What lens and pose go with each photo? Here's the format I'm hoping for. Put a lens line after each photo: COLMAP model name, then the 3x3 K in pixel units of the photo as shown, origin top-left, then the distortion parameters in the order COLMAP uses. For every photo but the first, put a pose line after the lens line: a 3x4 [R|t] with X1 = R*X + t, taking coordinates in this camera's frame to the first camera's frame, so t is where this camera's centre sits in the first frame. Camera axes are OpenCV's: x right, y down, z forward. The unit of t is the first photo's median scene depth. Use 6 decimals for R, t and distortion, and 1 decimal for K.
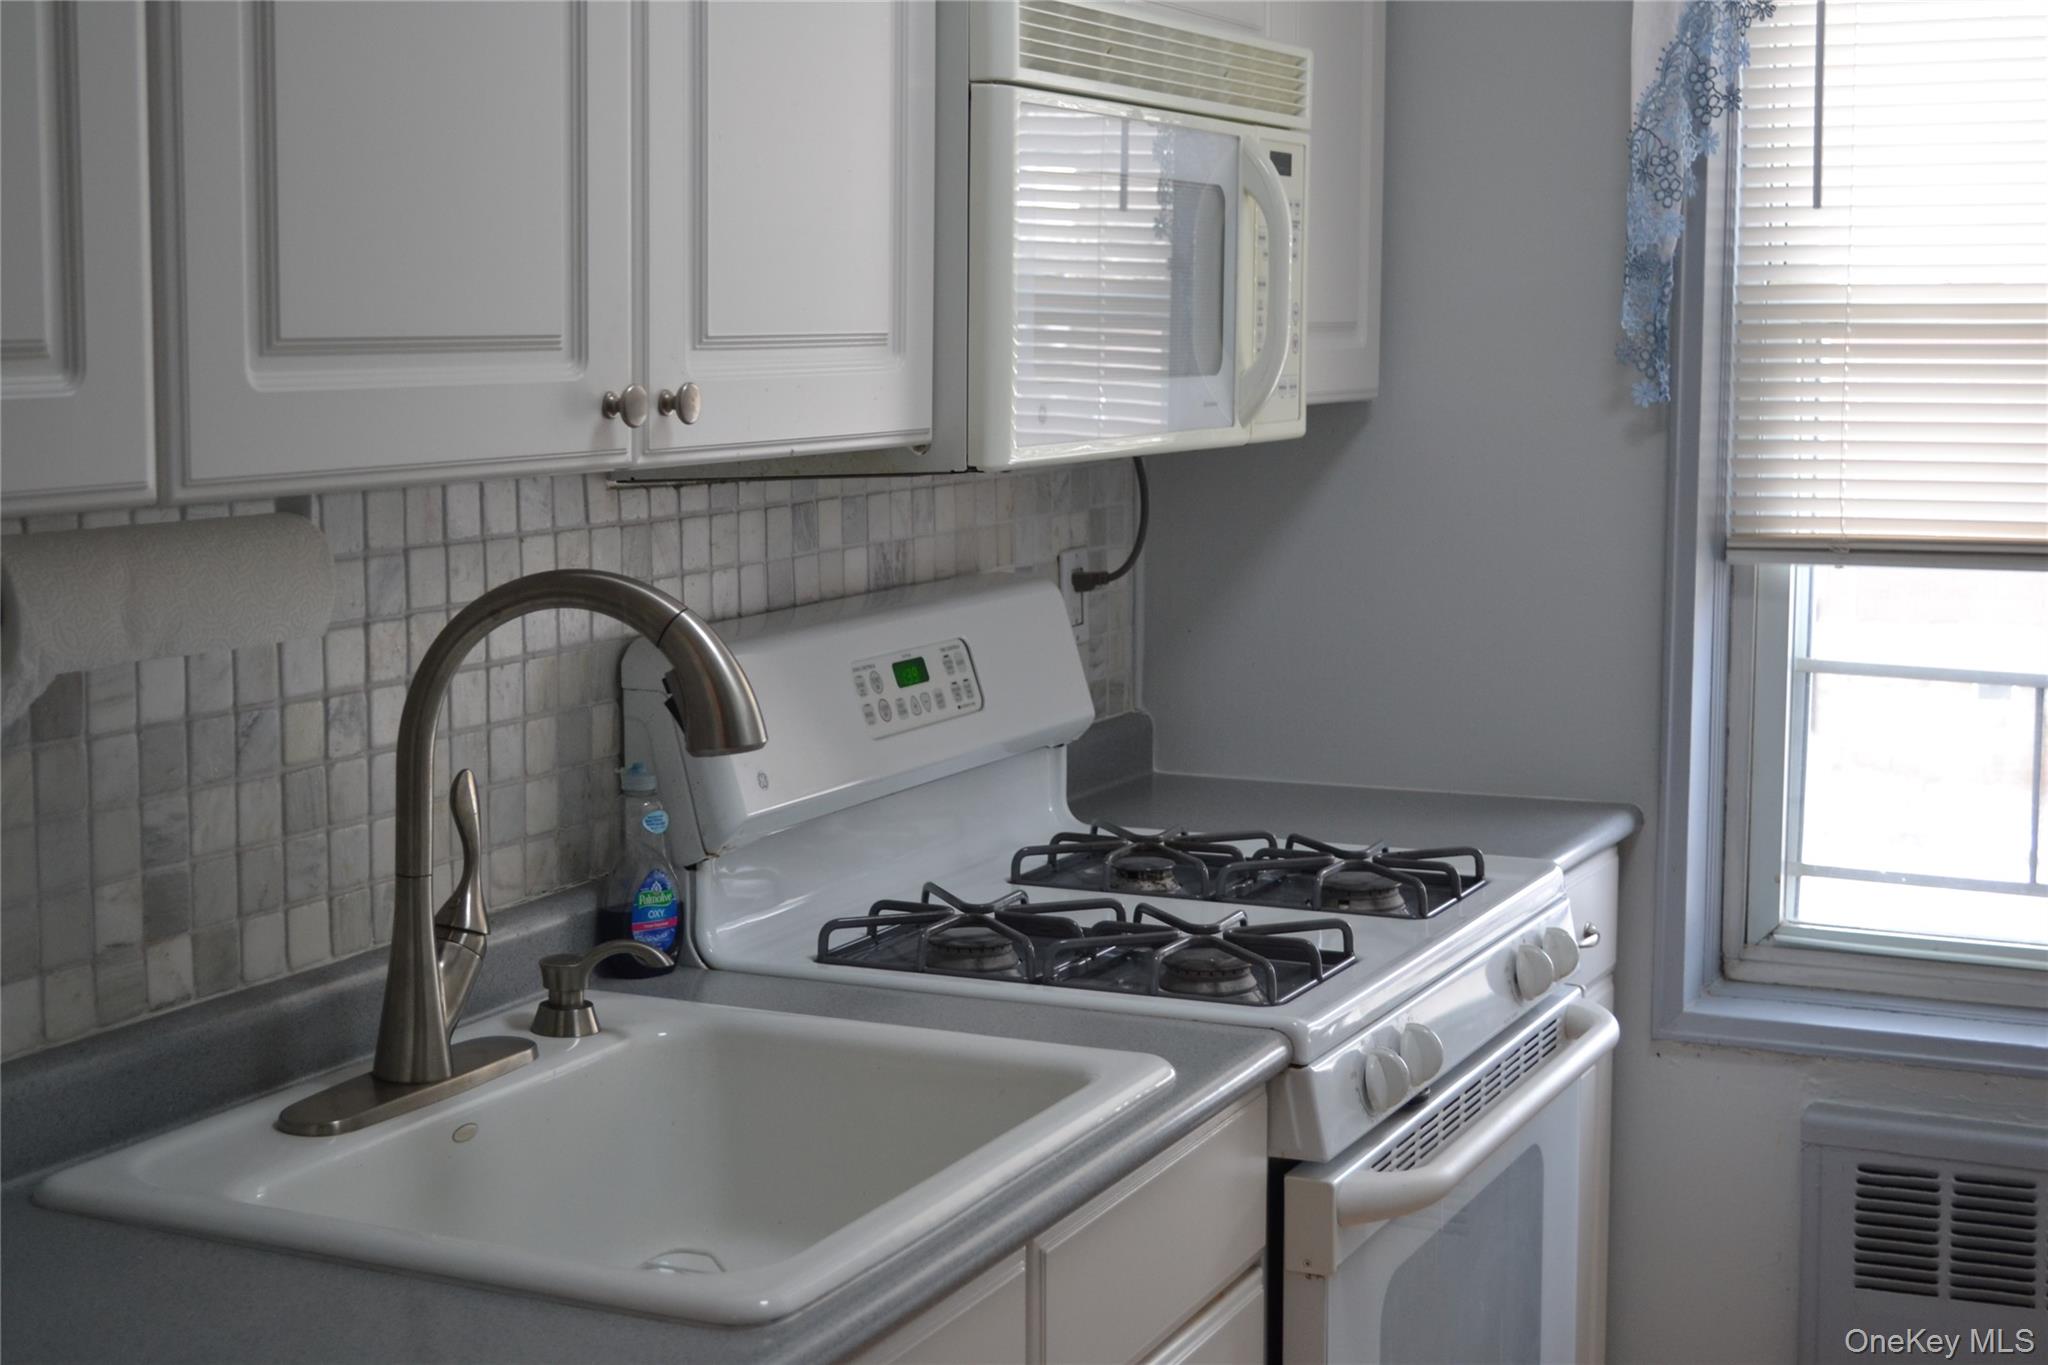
lens RADIAL K [[2941.8, 0, 1021.1], [0, 2941.8, 720.3], [0, 0, 1]] dist [0.046673, -0.023861]
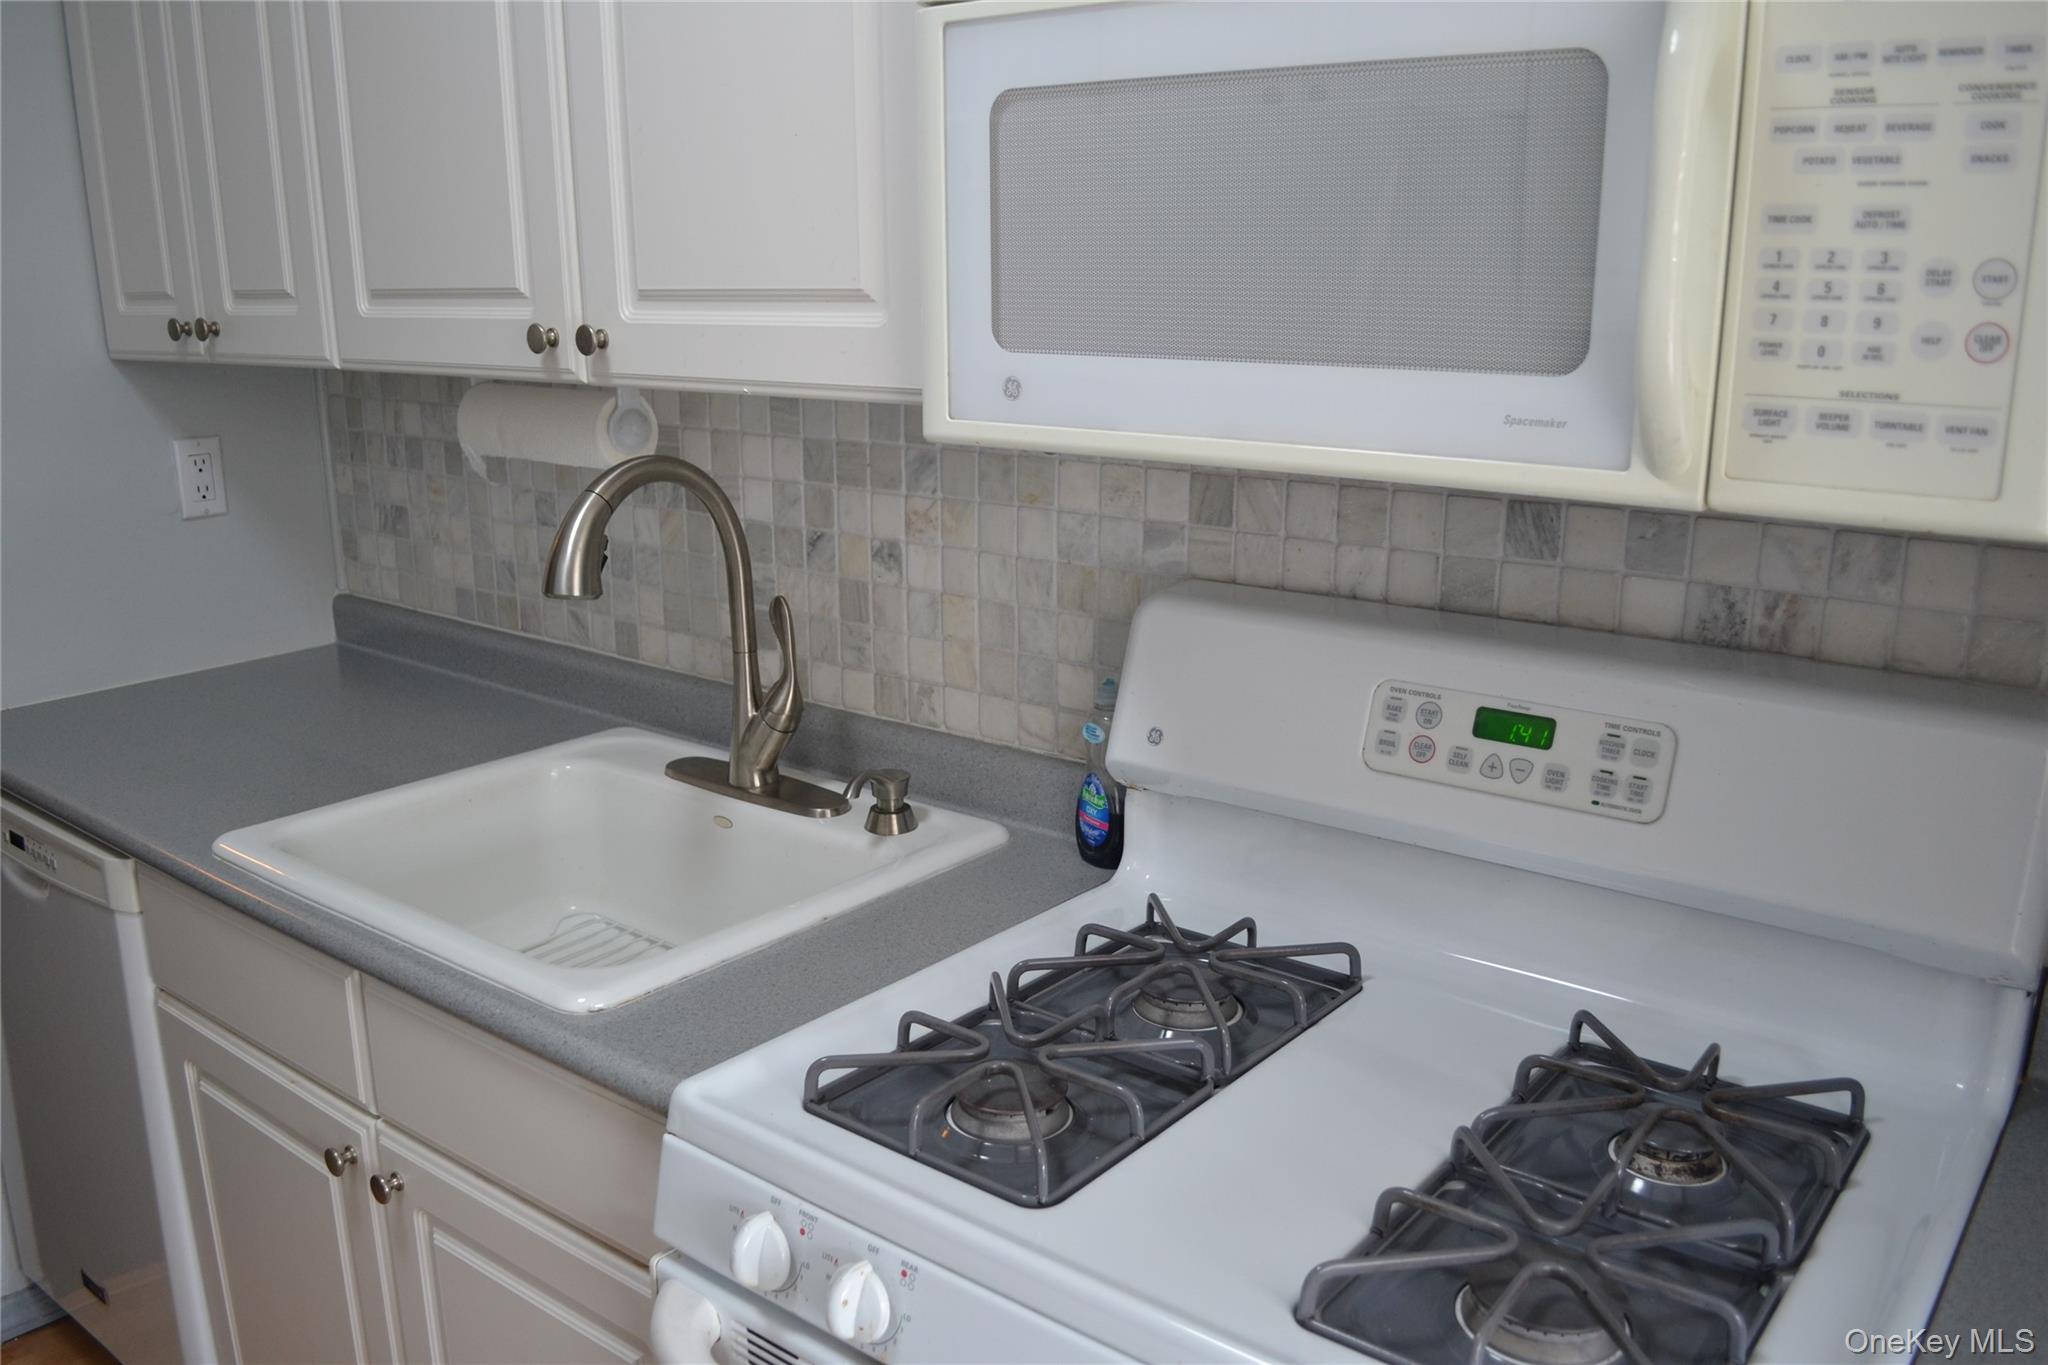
lens RADIAL K [[1653.6, 0, 1015.1], [0, 1653.6, 697.8], [0, 0, 1]] dist [-0.077649, -0.000505]
pose [[-0.233882, 0.240484, -0.942055, 0.267800], [-0.133830, 0.951742, 0.276182, -0.083820], [0.963010, 0.190669, -0.190411, 0.616288]]
